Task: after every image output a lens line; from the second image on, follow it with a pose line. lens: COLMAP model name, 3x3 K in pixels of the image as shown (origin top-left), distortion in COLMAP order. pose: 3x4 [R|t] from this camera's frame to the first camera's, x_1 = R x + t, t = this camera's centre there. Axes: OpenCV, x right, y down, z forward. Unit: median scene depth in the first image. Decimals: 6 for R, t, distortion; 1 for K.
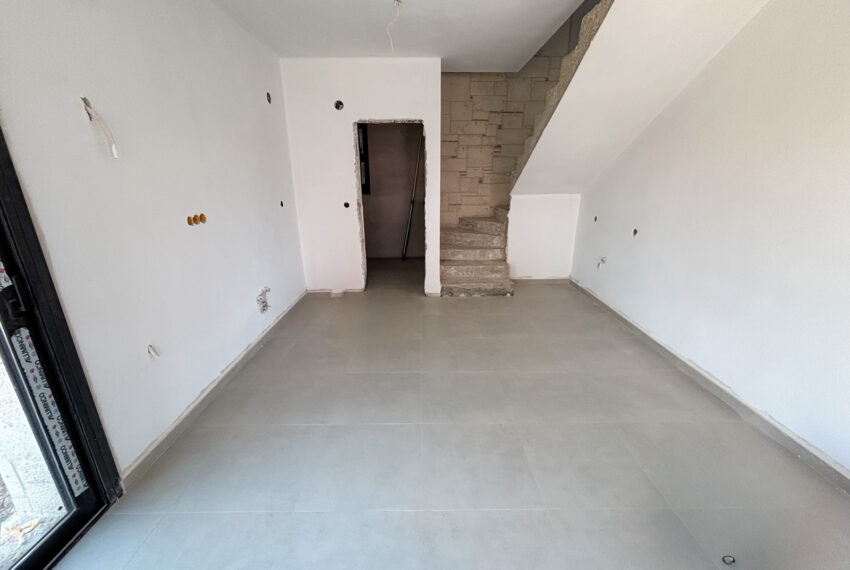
lens RADIAL K [[343.1, 0, 427.1], [0, 343.1, 284.1], [0, 0, 1]] dist [-0.002385, -0.000285]
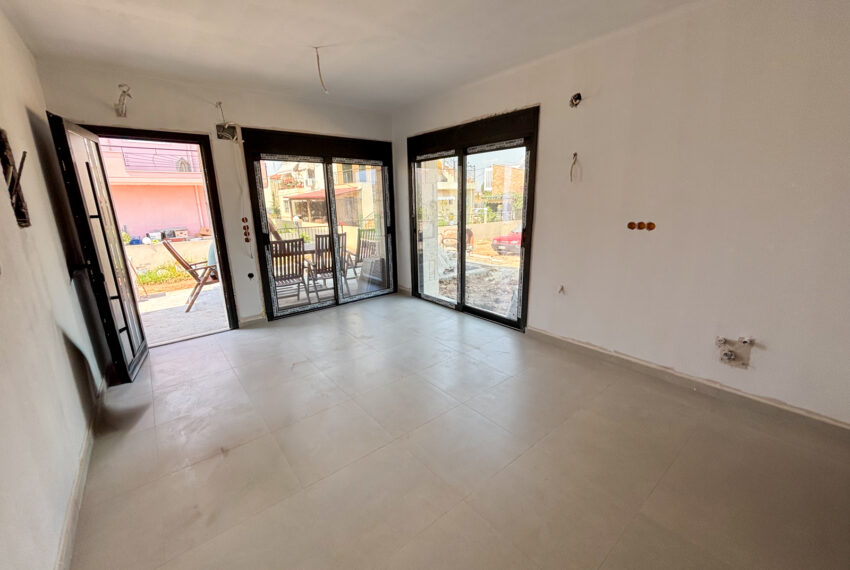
lens RADIAL K [[343.1, 0, 427.1], [0, 343.1, 284.1], [0, 0, 1]] dist [-0.002385, -0.000285]
pose [[-0.781387, 0.167593, -0.601121, 0.650537], [-0.165987, 0.872747, 0.459087, -0.426174], [0.601567, 0.458503, -0.654135, 1.392888]]
